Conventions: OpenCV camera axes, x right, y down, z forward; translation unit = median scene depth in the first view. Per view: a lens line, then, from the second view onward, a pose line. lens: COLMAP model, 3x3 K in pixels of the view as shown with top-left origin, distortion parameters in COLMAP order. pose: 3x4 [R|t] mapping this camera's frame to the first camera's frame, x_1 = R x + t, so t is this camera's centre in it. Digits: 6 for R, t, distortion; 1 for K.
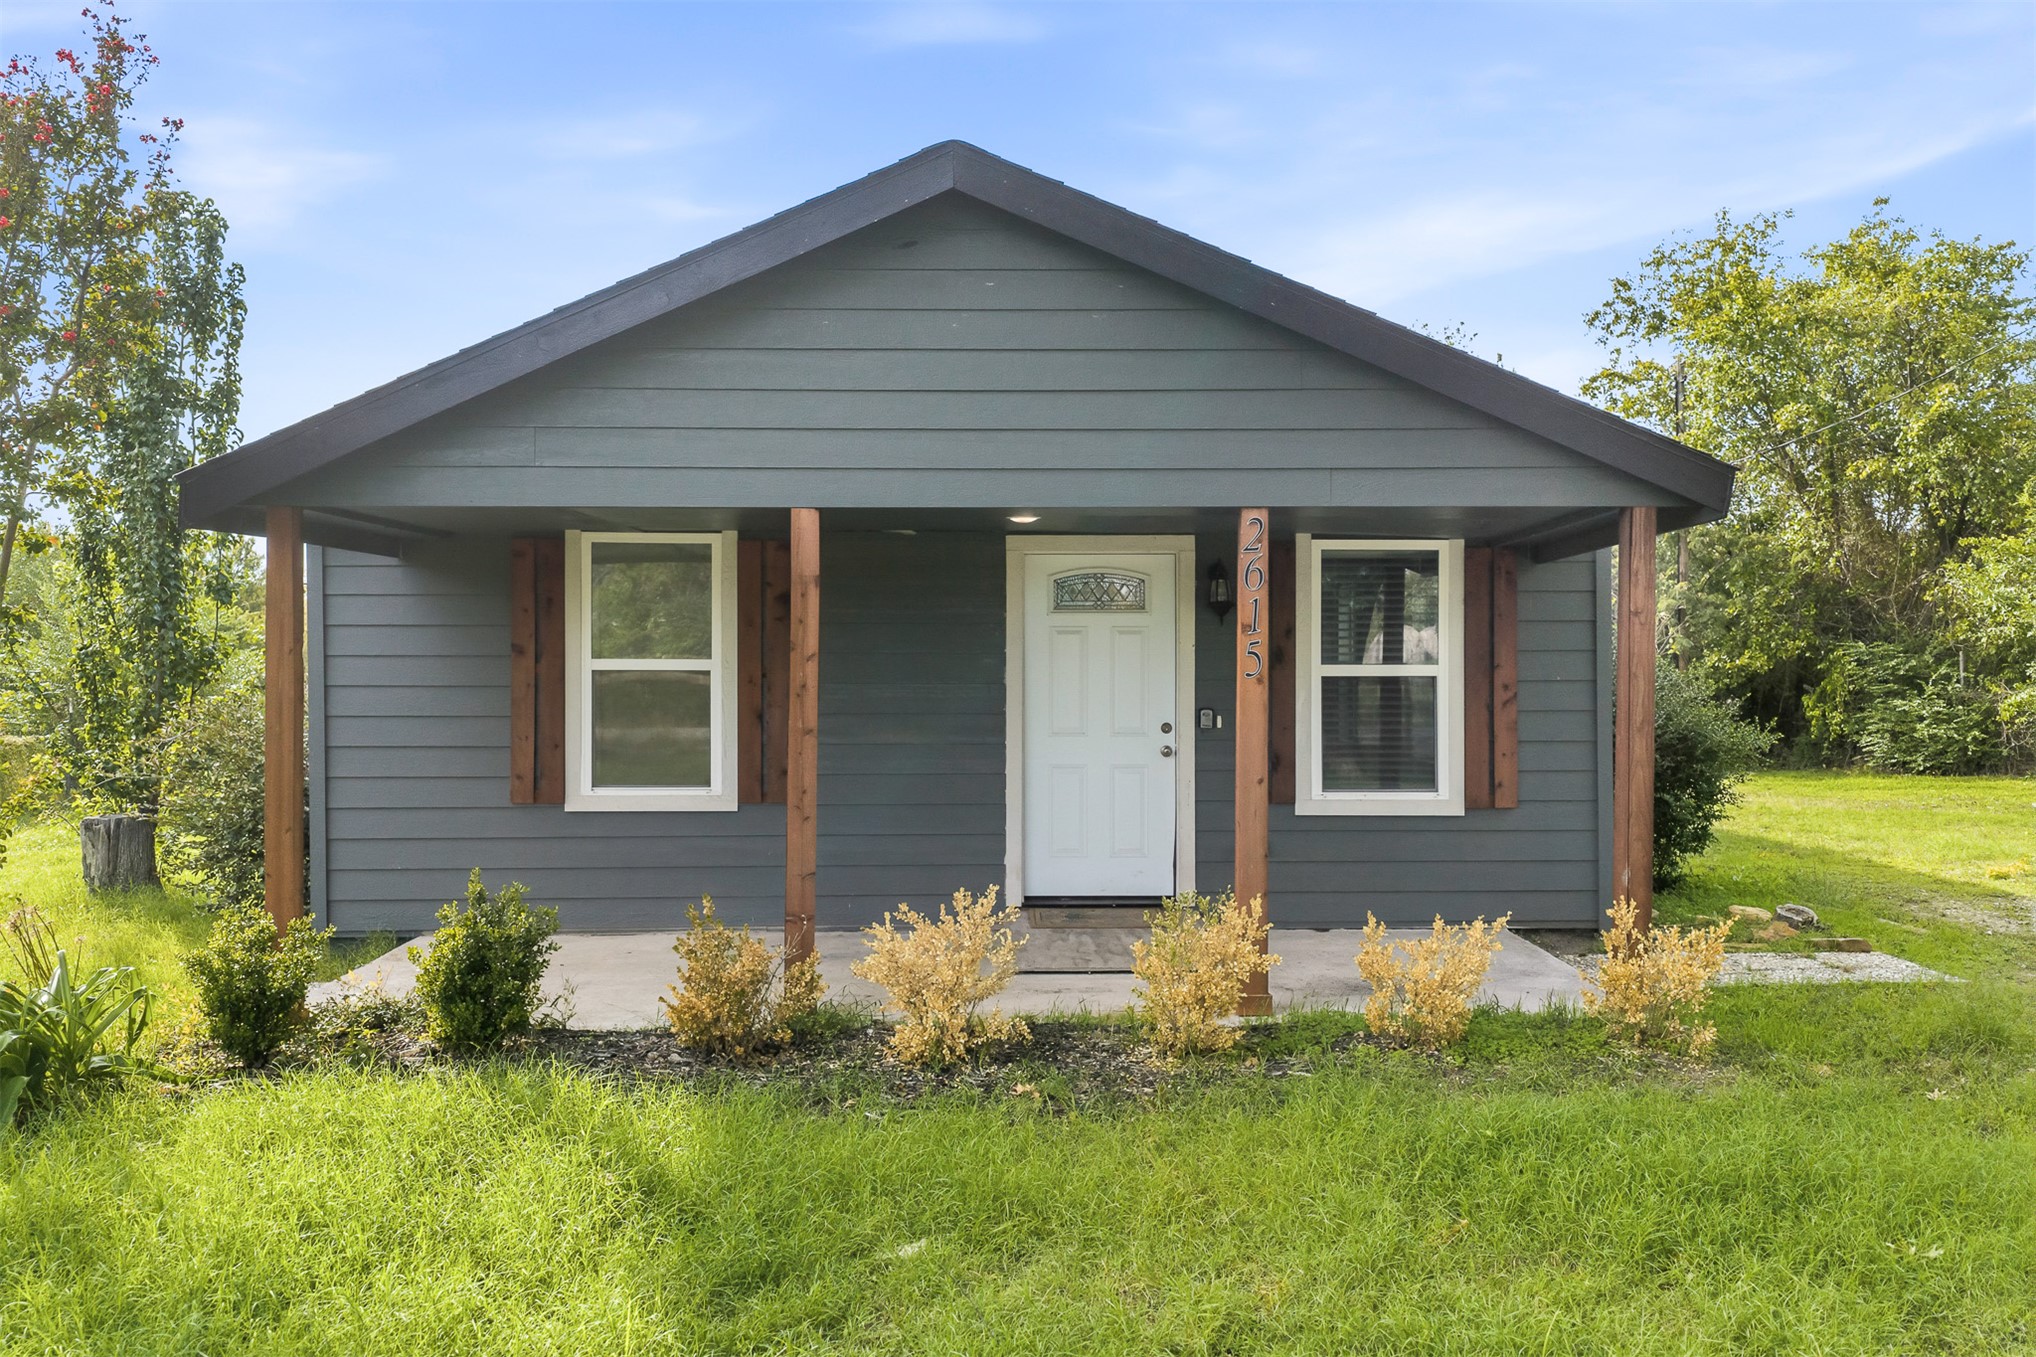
lens RADIAL K [[1769.7, 0, 1027.7], [0, 1769.7, 677.6], [0, 0, 1]] dist [-0.009364, -0.017883]
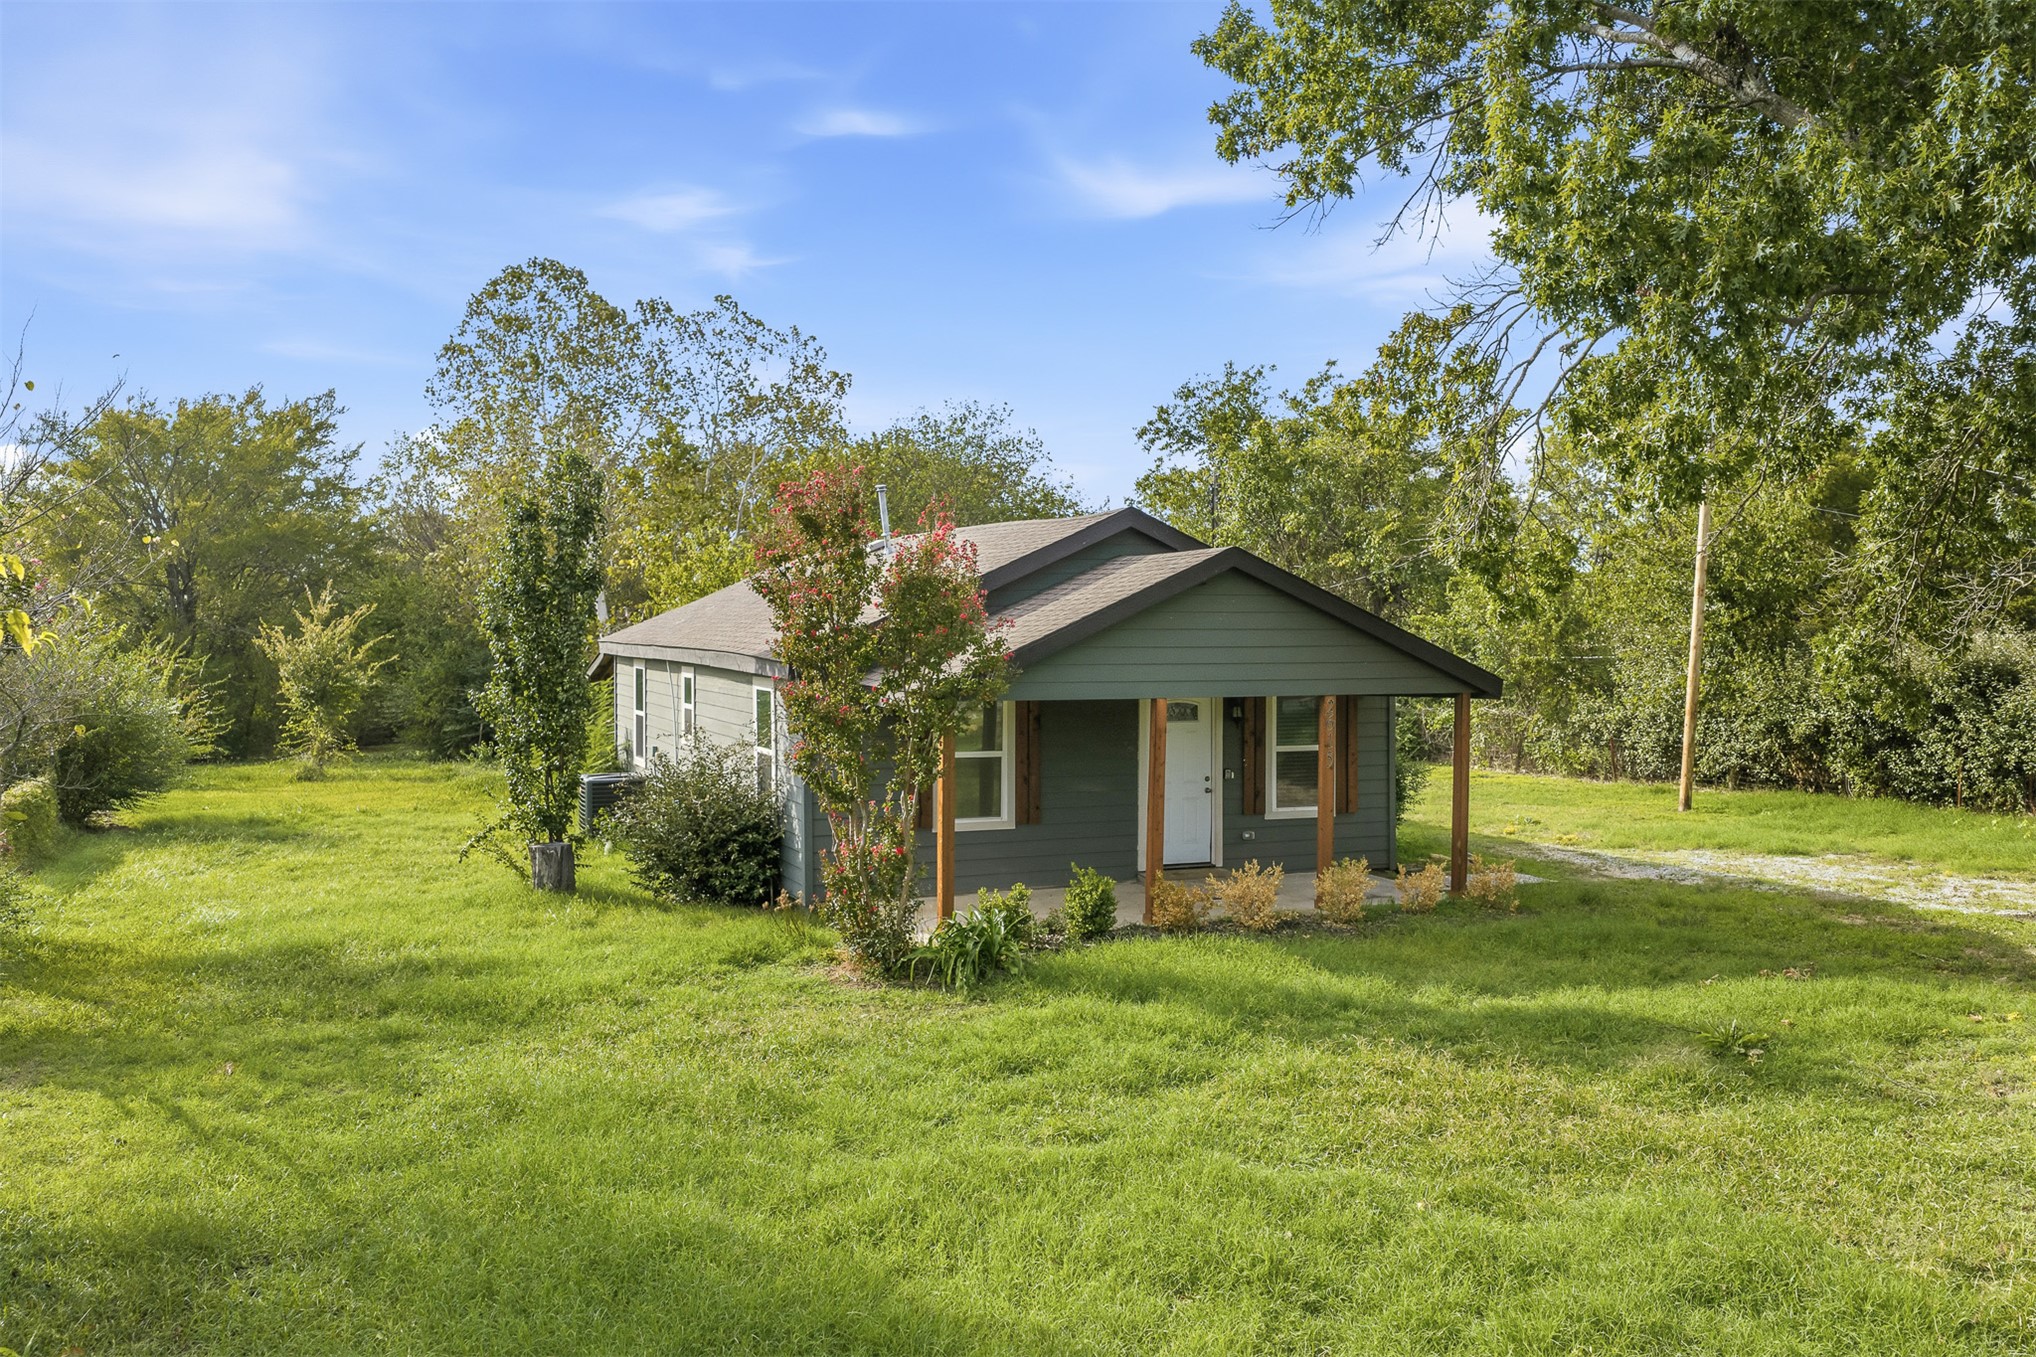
lens RADIAL K [[1769.7, 0, 1027.7], [0, 1769.7, 677.6], [0, 0, 1]] dist [-0.009364, -0.017883]
pose [[0.930671, -0.008630, 0.365756, -0.800486], [0.001274, 0.999792, 0.020349, -0.120954], [-0.365855, -0.018472, 0.930488, -0.757860]]
